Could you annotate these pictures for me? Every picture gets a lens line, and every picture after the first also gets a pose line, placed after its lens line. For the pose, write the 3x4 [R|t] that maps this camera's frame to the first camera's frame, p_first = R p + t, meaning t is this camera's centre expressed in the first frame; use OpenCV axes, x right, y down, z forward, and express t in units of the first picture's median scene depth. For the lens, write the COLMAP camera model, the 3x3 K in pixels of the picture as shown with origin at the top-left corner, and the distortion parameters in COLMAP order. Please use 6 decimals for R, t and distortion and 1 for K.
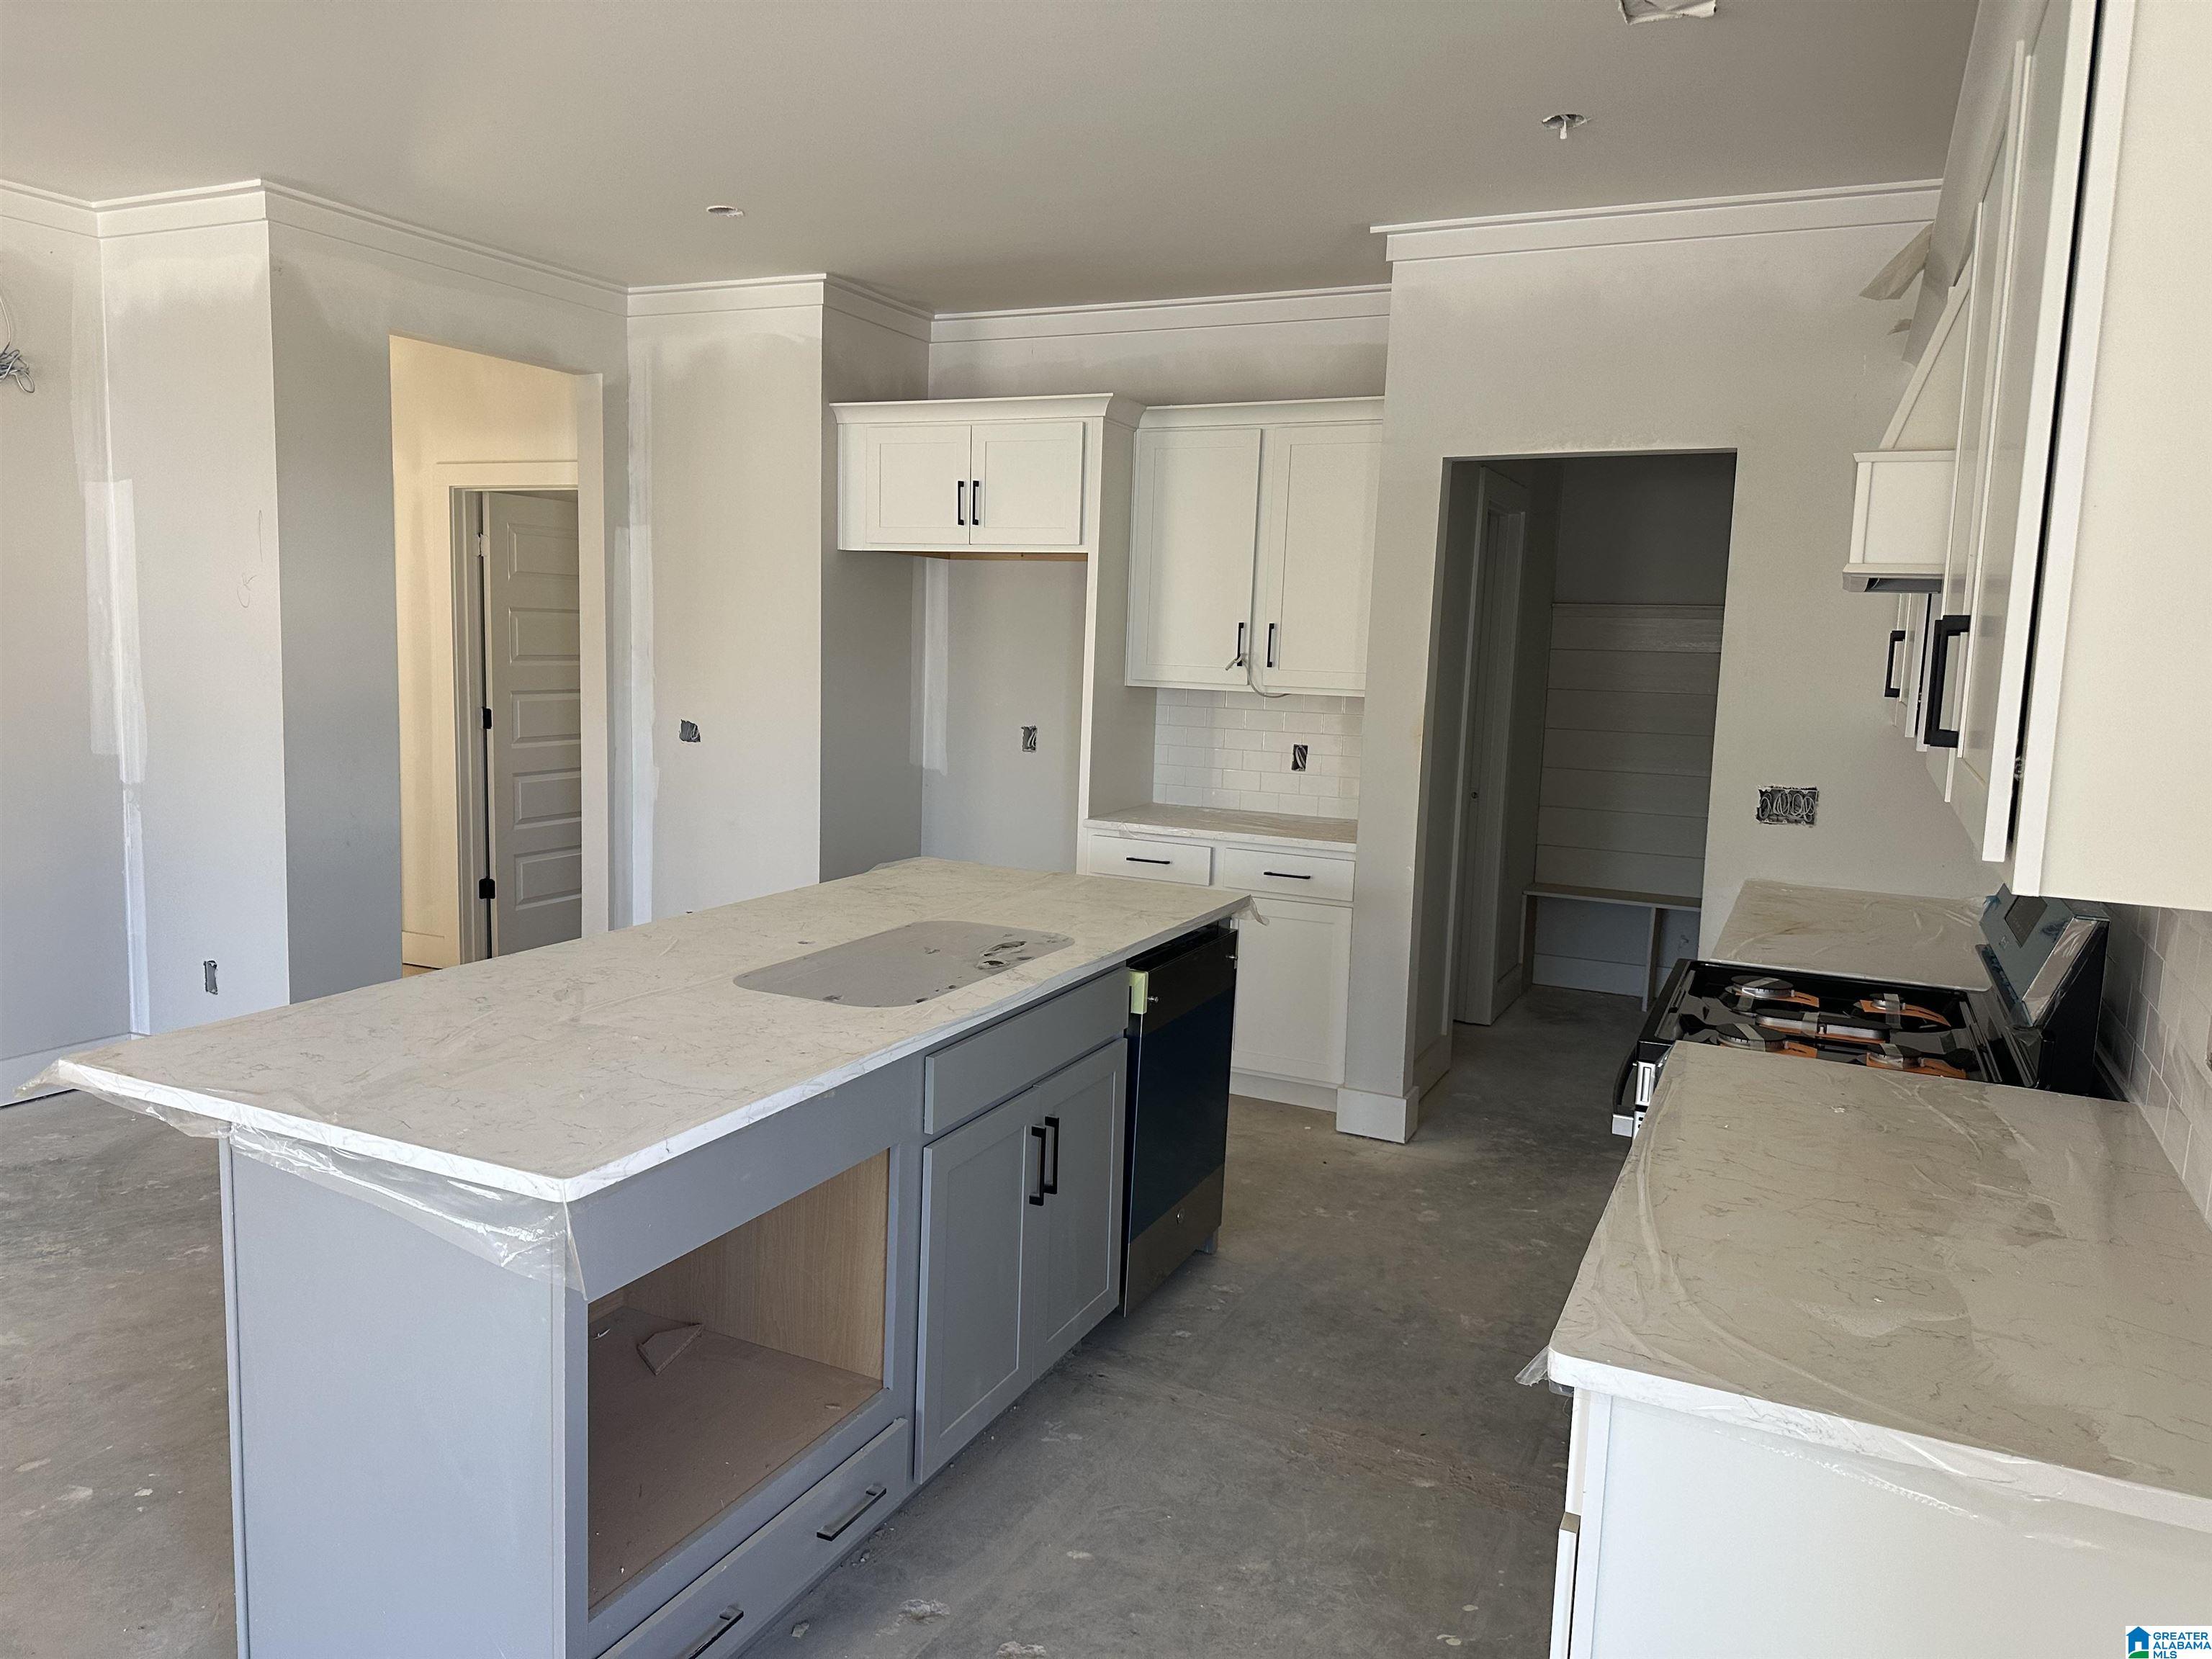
lens RADIAL K [[1553.3, 0, 1078.3], [0, 1553.3, 837.1], [0, 0, 1]] dist [0.063294, -0.000713]
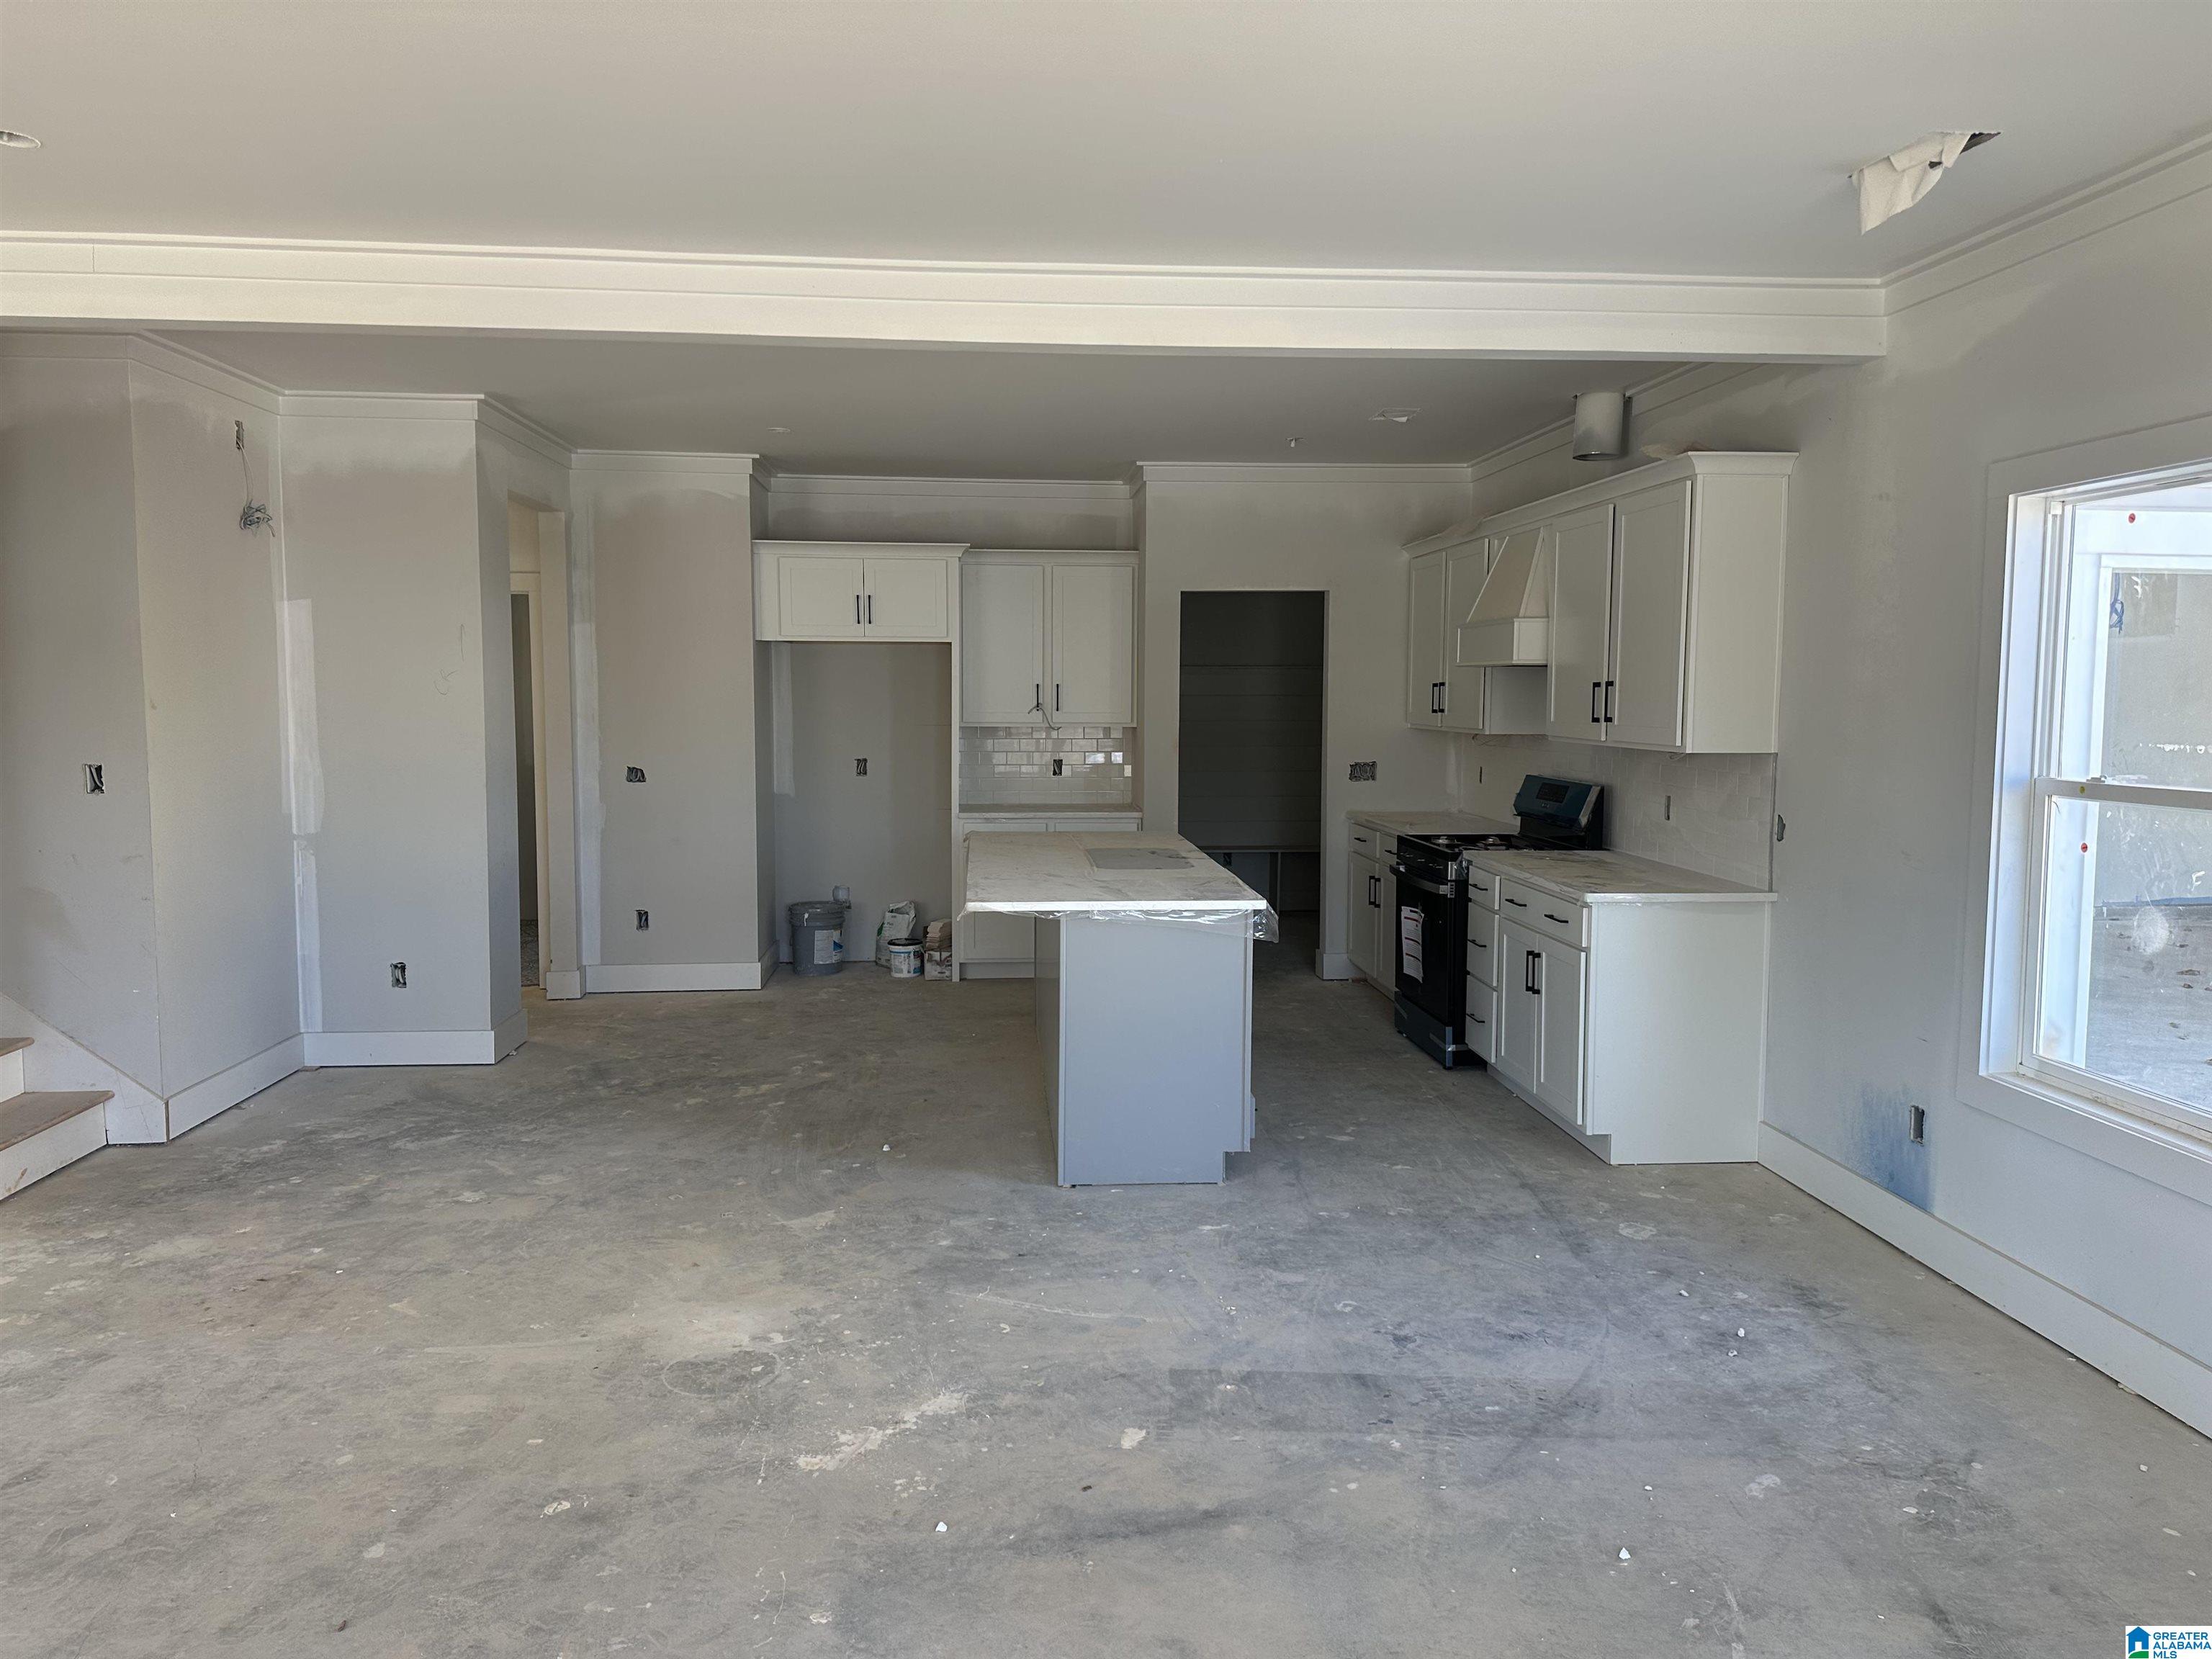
lens RADIAL K [[1532.3, 0, 1111.3], [0, 1532.3, 822.0], [0, 0, 1]] dist [0.076787, -0.094896]
pose [[0.854203, -0.073024, 0.514786, -0.673876], [0.092537, 0.995633, -0.012315, 0.031308], [-0.511639, 0.058156, 0.857230, -0.398205]]
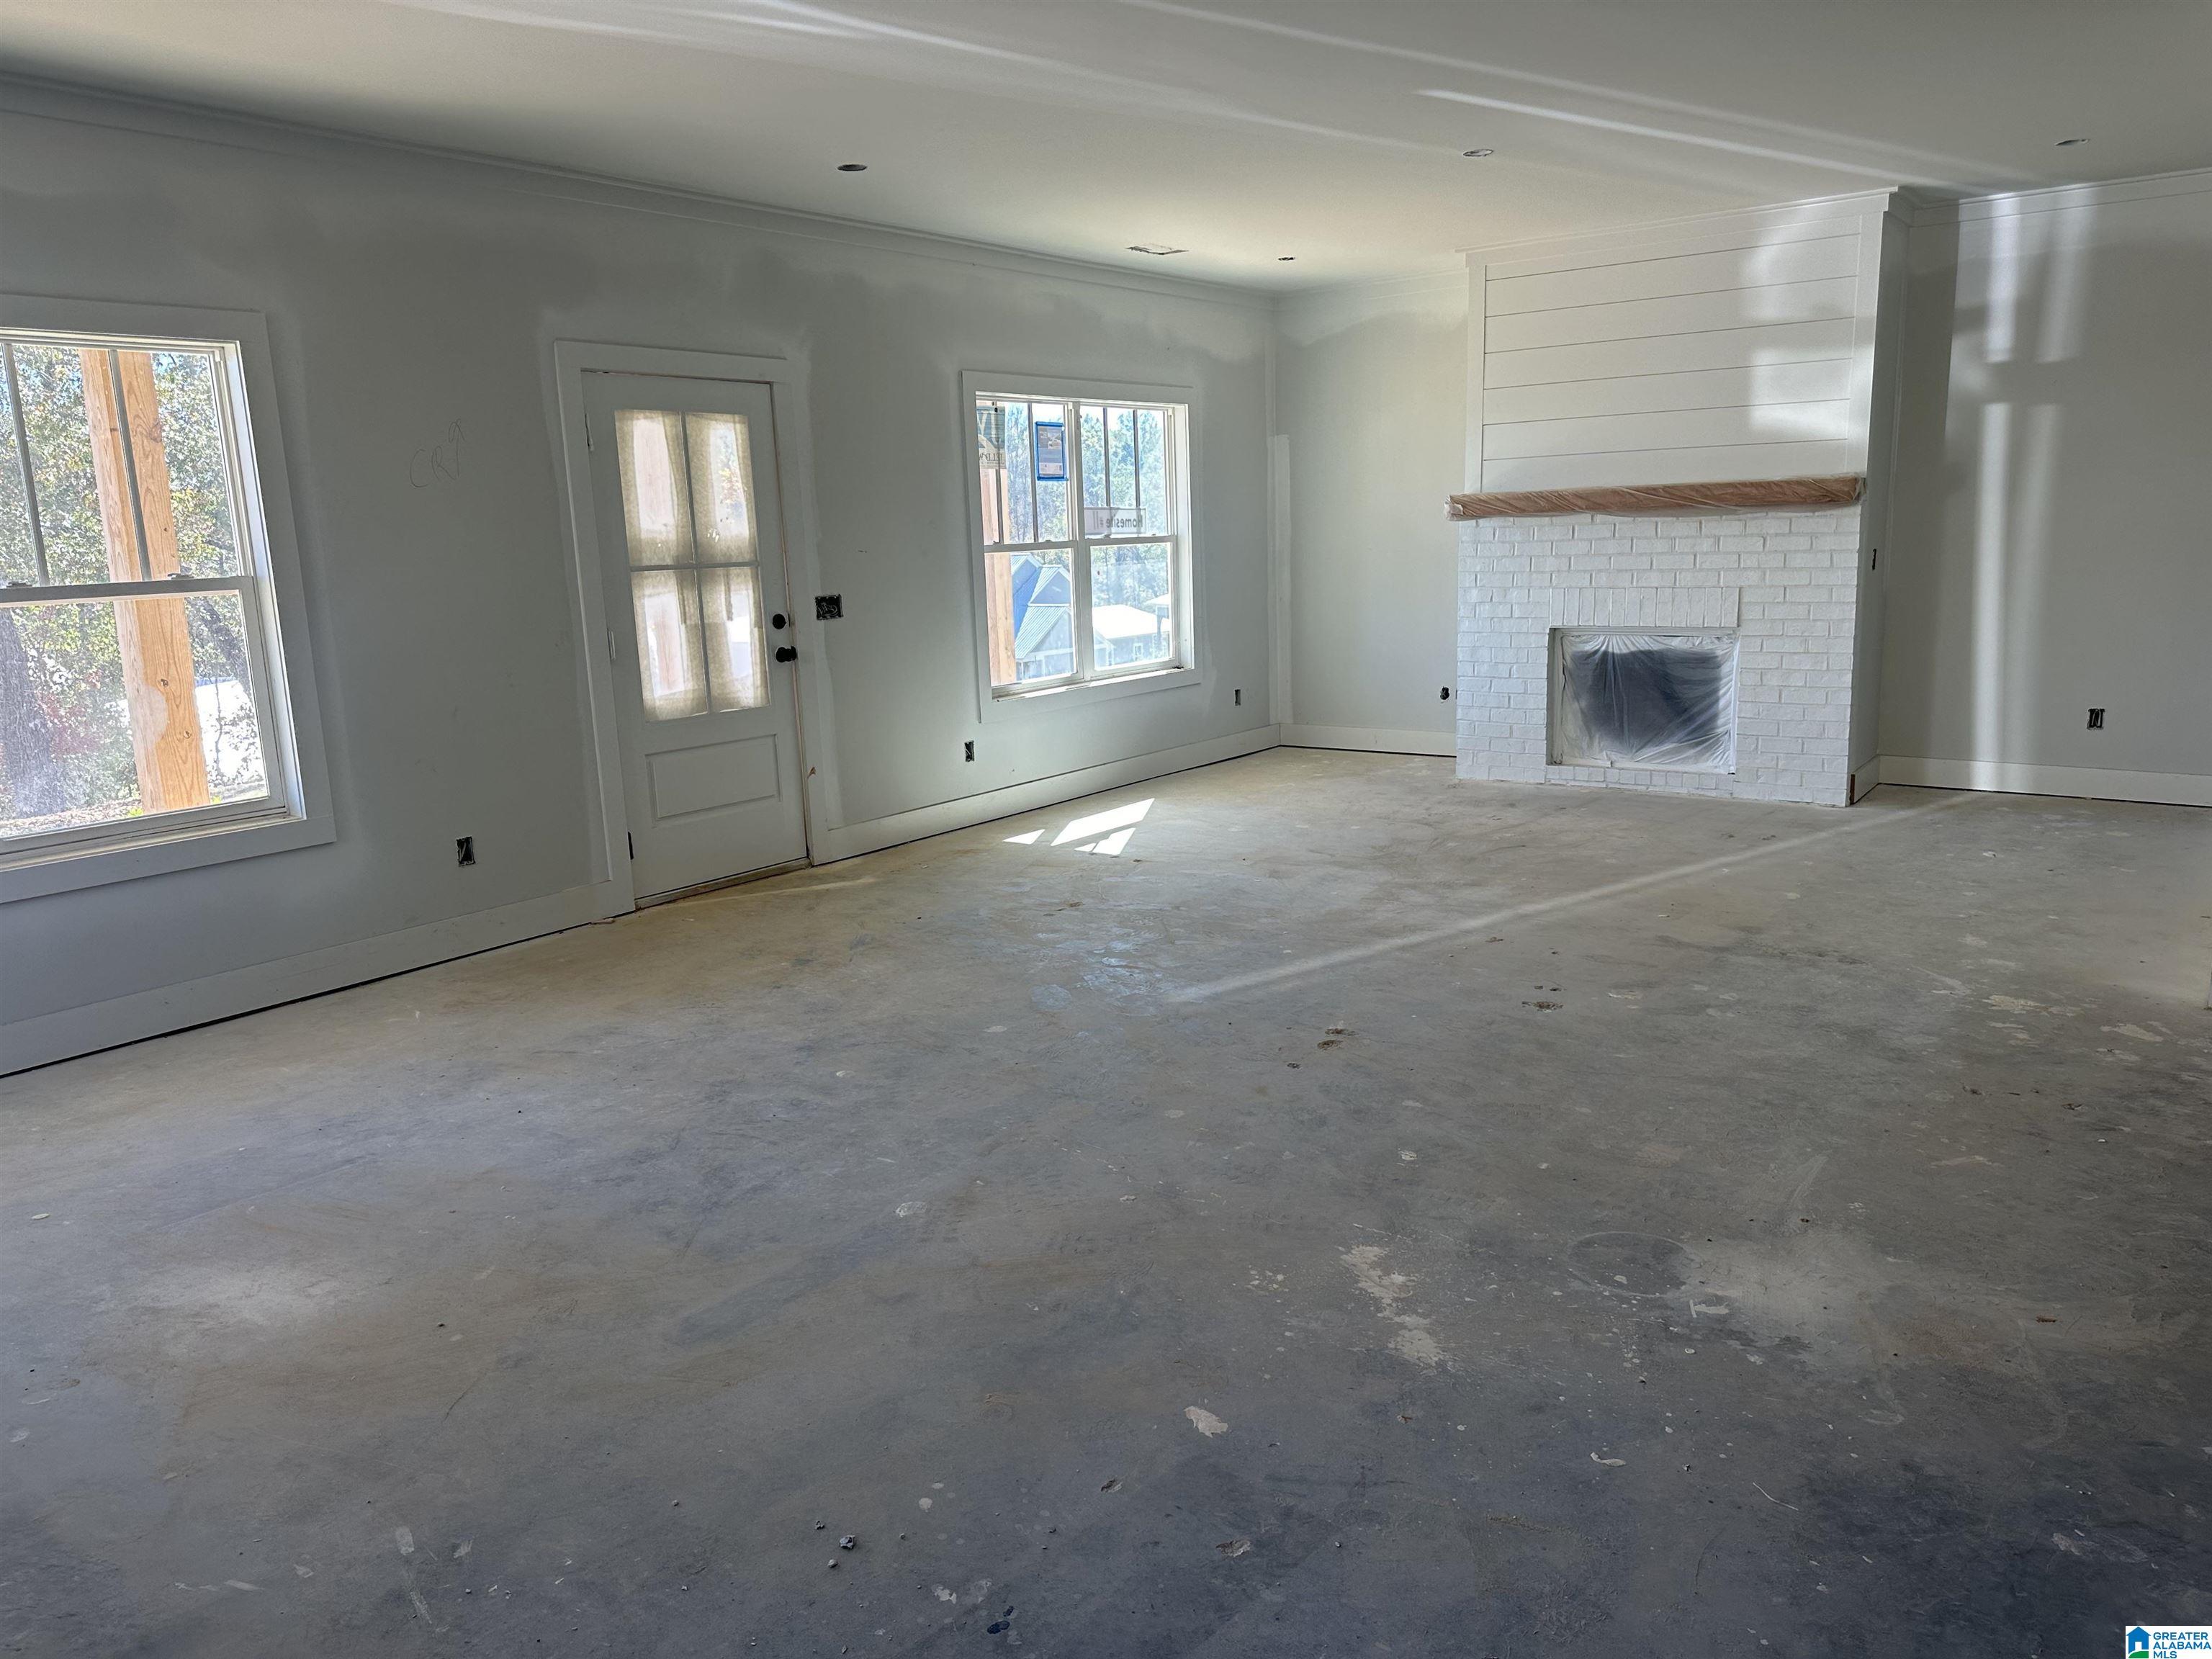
lens RADIAL K [[1539.9, 0, 1106.0], [0, 1539.9, 829.5], [0, 0, 1]] dist [0.136149, -0.231539]
pose [[-0.189719, 0.167302, -0.967480, 0.102904], [-0.104298, 0.976366, 0.189291, 0.002049], [0.976283, 0.136818, -0.167786, 0.189201]]
